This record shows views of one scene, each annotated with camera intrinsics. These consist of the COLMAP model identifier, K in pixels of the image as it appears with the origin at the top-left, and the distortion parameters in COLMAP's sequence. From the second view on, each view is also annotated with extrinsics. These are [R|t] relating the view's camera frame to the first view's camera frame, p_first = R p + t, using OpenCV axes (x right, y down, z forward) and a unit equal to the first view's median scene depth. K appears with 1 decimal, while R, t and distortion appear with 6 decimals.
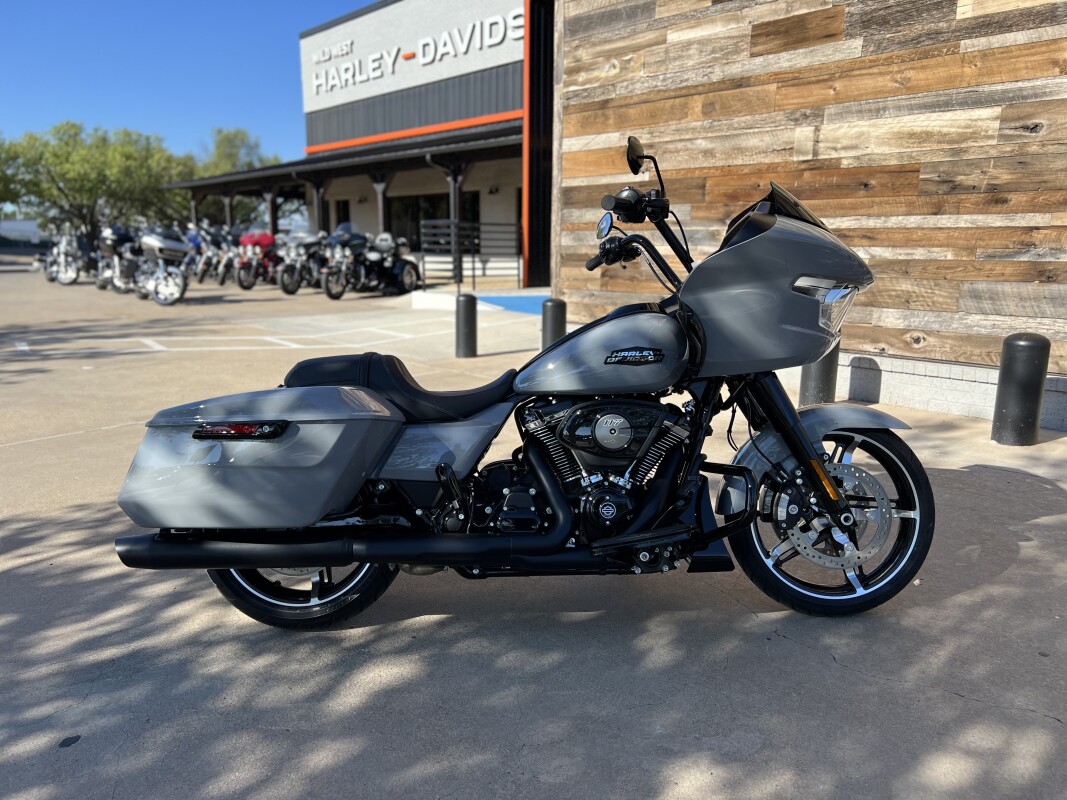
lens RADIAL K [[809.7, 0, 527.7], [0, 809.7, 414.5], [0, 0, 1]] dist [0.046826, -0.050300]
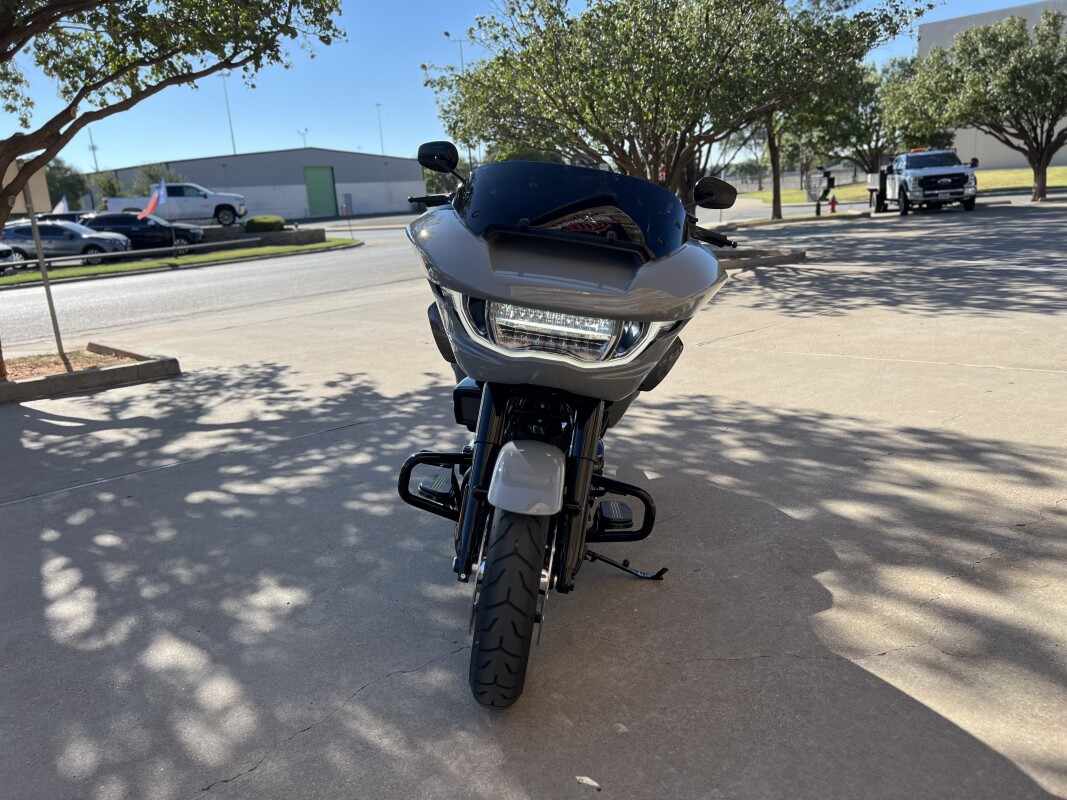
lens RADIAL K [[809.7, 0, 535.8], [0, 809.7, 420.1], [0, 0, 1]] dist [0.046826, -0.050300]
pose [[-0.047827, 0.258372, -0.964861, 0.506483], [-0.135494, 0.955359, 0.262544, -0.108838], [0.989623, 0.143290, -0.010684, 0.463147]]
